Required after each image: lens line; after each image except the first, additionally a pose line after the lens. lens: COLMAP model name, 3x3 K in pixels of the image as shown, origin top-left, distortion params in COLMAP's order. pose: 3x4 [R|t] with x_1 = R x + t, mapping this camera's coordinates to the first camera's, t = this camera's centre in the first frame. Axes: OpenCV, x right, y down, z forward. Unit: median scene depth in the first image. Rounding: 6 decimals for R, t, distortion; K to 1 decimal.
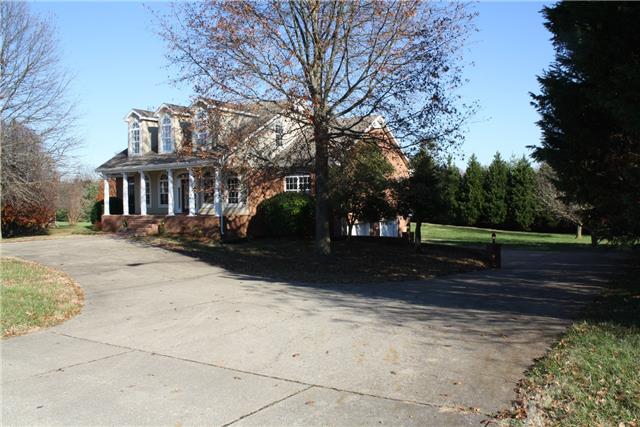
lens RADIAL K [[546.7, 0, 320.0], [0, 546.7, 213.5], [0, 0, 1]] dist [-0.082684, 0.002037]
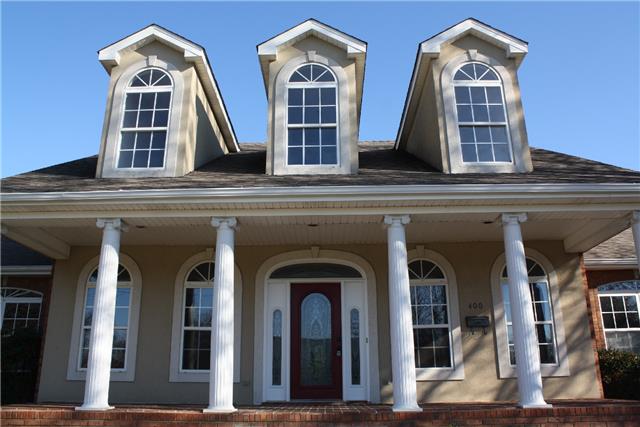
lens RADIAL K [[546.7, 0, 320.0], [0, 546.7, 213.5], [0, 0, 1]] dist [-0.082684, 0.002037]
pose [[0.841969, 0.171261, 0.511622, -0.397360], [0.006445, 0.945022, -0.326943, -0.000840], [-0.539487, 0.278573, 0.794576, 0.739088]]
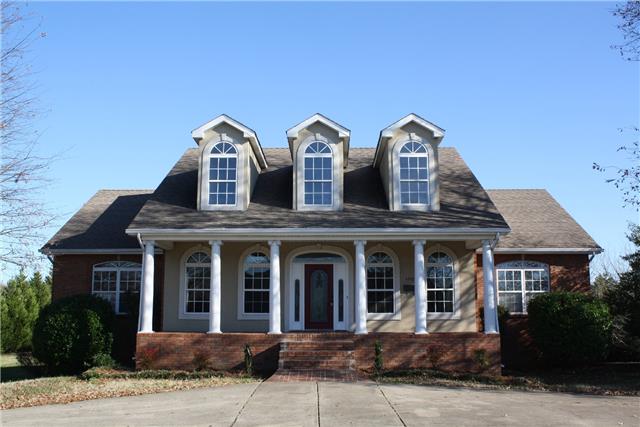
lens RADIAL K [[764.1, 0, 320.0], [0, 764.1, 213.5], [0, 0, 1]] dist [-0.001644, -0.000986]
pose [[0.839684, 0.088366, 0.535838, -0.629873], [-0.002042, 0.987180, -0.159597, 0.005713], [-0.543071, 0.132917, 0.829100, 0.383438]]
